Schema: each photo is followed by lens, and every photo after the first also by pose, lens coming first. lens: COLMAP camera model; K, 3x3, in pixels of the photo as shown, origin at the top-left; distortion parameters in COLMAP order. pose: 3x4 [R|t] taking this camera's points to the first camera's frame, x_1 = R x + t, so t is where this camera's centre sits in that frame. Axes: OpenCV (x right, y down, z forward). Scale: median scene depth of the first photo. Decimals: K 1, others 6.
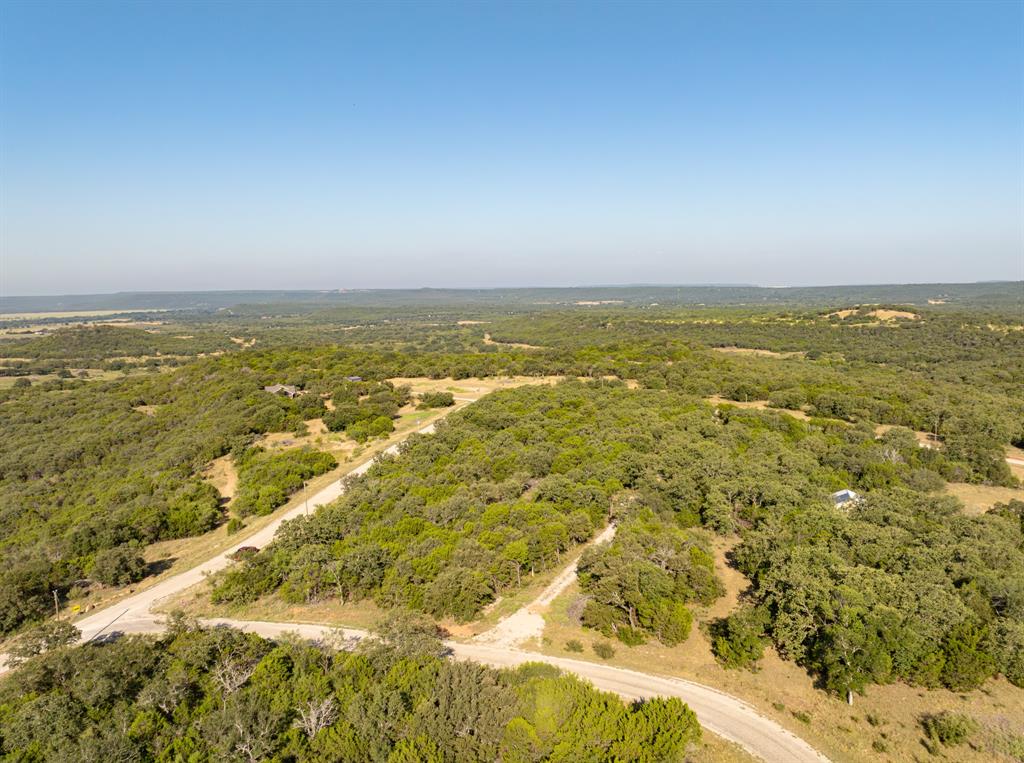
lens RADIAL K [[774.2, 0, 515.2], [0, 774.2, 380.9], [0, 0, 1]] dist [-0.038352, -0.002838]
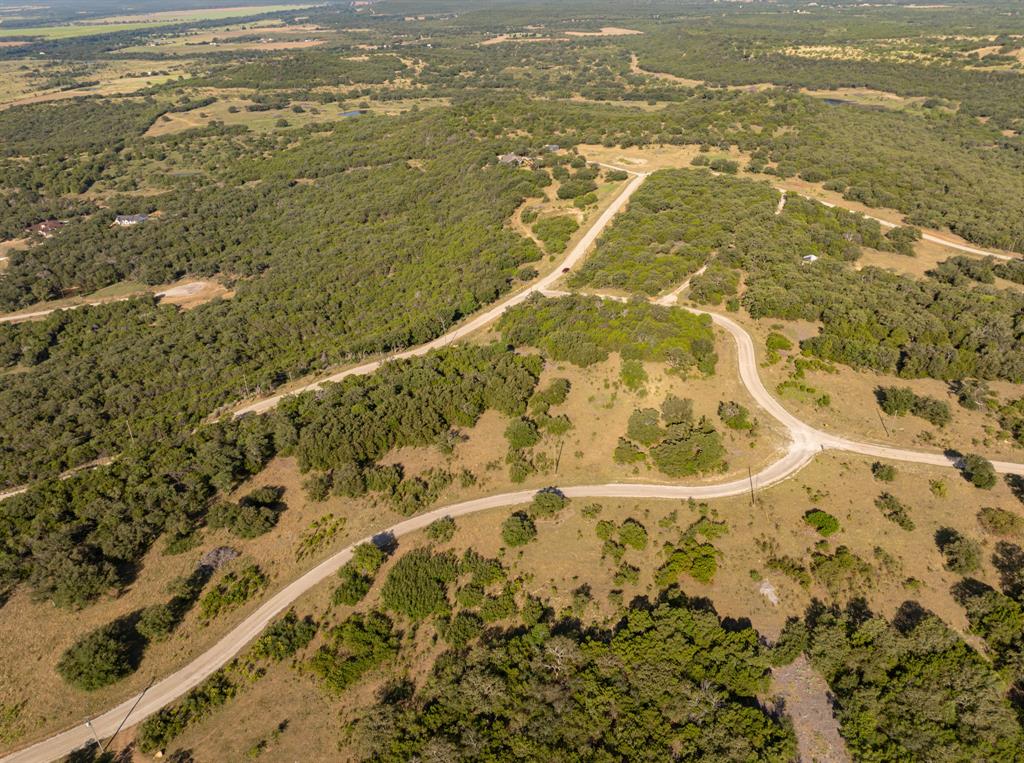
lens RADIAL K [[774.2, 0, 511.5], [0, 774.2, 379.2], [0, 0, 1]] dist [-0.038352, -0.002838]
pose [[0.985476, 0.069391, -0.154991, -0.093253], [-0.007123, 0.928788, 0.370542, -0.431735], [0.169666, -0.364056, 0.915793, -1.685768]]
